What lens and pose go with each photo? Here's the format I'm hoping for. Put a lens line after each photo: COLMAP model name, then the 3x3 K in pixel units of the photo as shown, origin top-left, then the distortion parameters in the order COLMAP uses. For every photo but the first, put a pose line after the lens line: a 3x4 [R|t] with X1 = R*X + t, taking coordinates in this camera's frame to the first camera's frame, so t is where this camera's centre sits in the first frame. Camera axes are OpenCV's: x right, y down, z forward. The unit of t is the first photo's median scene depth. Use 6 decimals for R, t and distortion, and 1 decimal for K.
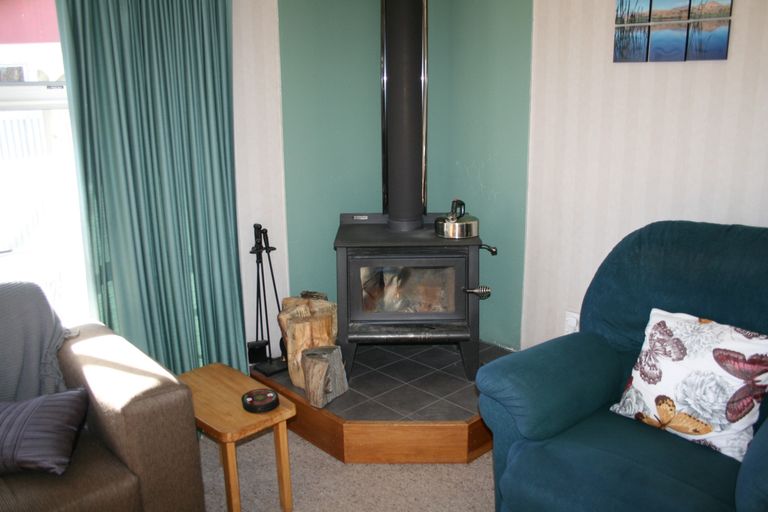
lens RADIAL K [[643.2, 0, 386.6], [0, 643.2, 258.2], [0, 0, 1]] dist [-0.112879, 0.039696]
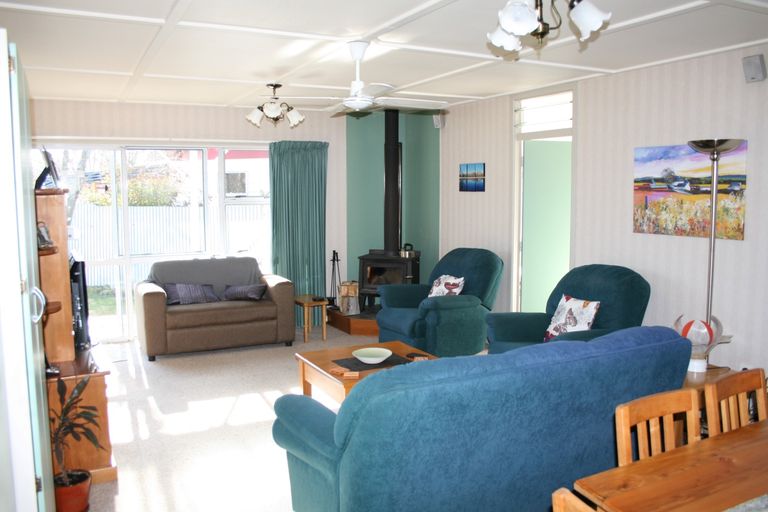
lens RADIAL K [[643.2, 0, 384.7], [0, 643.2, 255.5], [0, 0, 1]] dist [-0.112879, 0.039696]
pose [[0.960330, 0.039727, -0.276023, 0.784556], [-0.079251, 0.987869, -0.133546, 0.329349], [0.267370, 0.150123, 0.951828, -1.555926]]
